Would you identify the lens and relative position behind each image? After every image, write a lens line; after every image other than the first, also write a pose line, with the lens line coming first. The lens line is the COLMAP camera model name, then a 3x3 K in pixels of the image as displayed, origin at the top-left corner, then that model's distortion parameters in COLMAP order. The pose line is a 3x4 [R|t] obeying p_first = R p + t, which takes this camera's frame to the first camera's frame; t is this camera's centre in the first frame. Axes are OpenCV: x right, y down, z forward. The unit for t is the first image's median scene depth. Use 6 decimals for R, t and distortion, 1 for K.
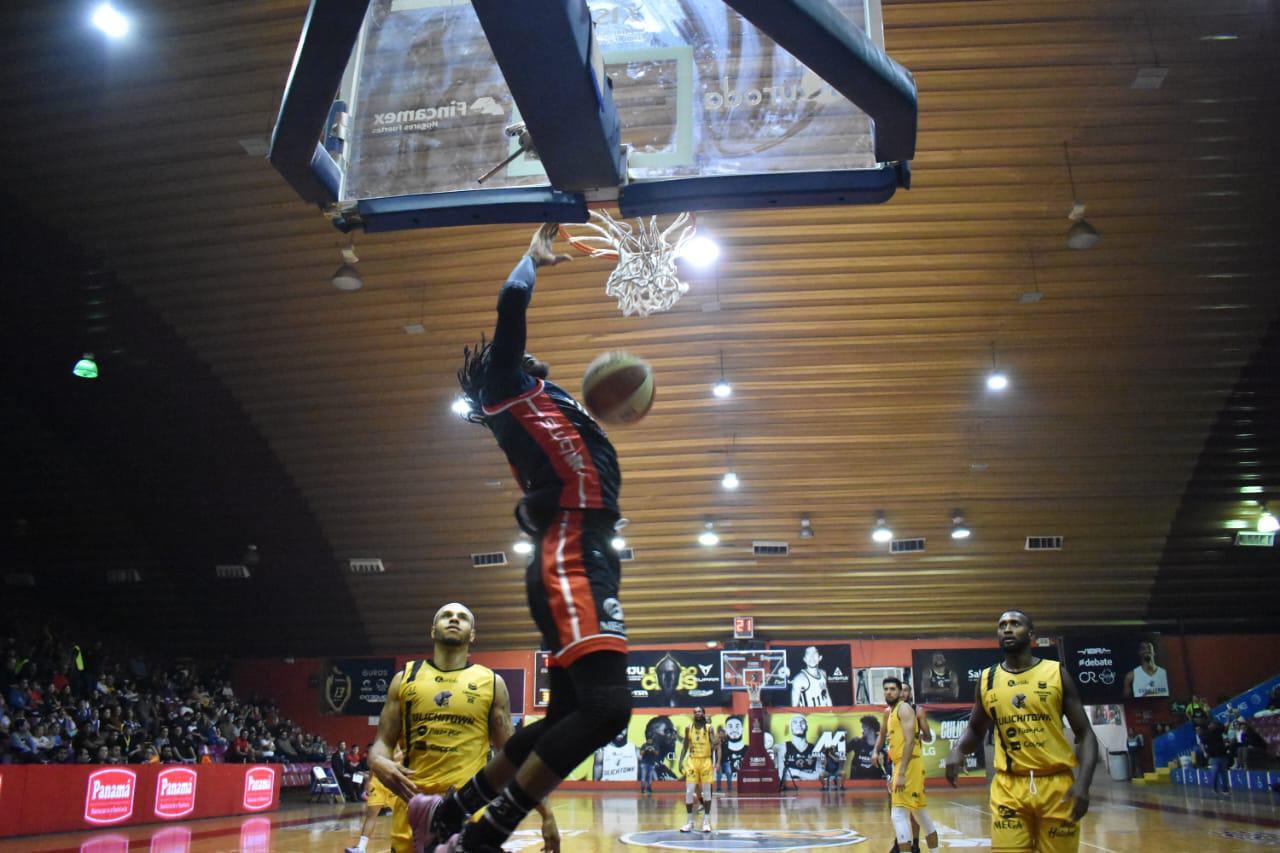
lens RADIAL K [[1001.5, 0, 640.8], [0, 1001.5, 426.3], [0, 0, 1]] dist [-0.096466, 0.012980]
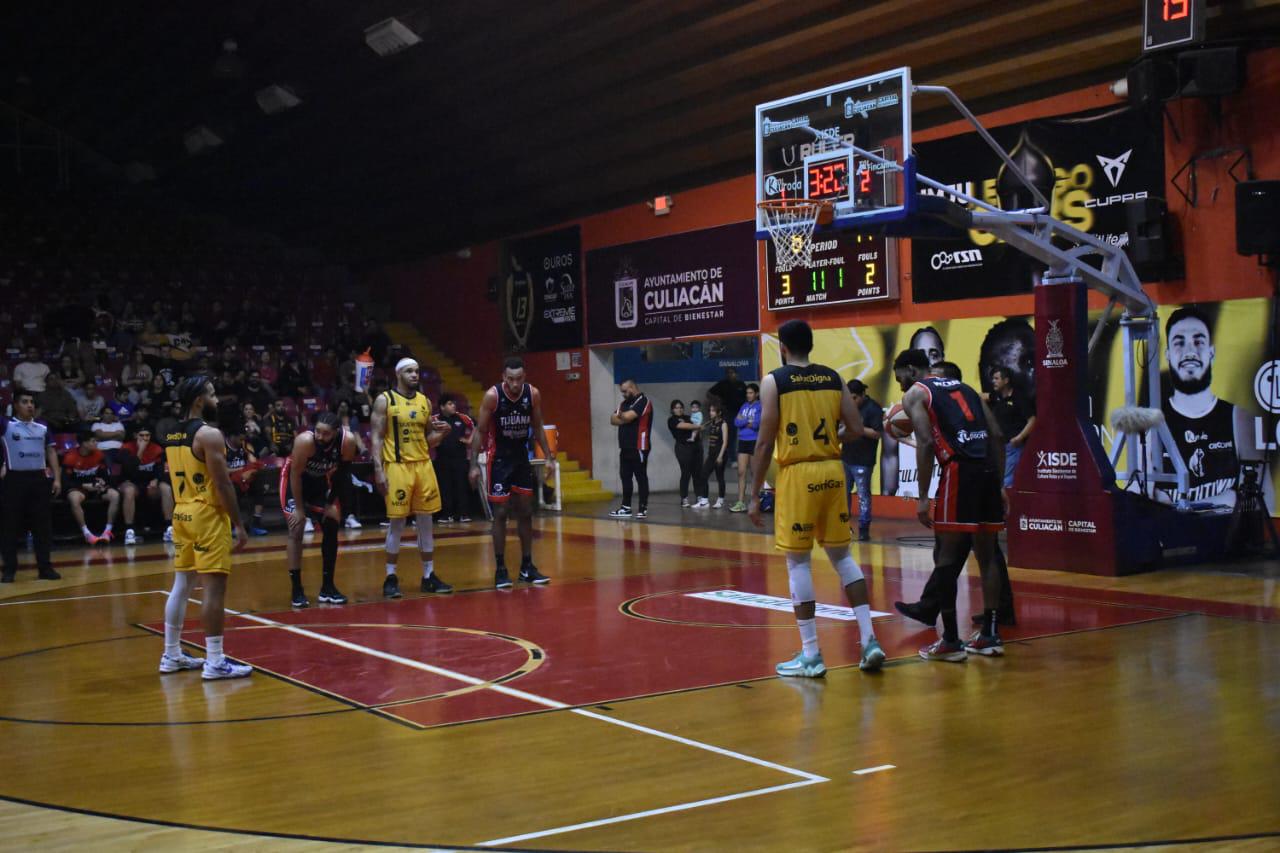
lens RADIAL K [[1622.0, 0, 640.4], [0, 1622.0, 424.9], [0, 0, 1]] dist [-0.040739, -0.007298]
pose [[0.656236, -0.000411, -0.754555, 0.381723], [0.256541, 0.940551, 0.222601, 0.184181], [0.709606, -0.339653, 0.617329, 0.602327]]
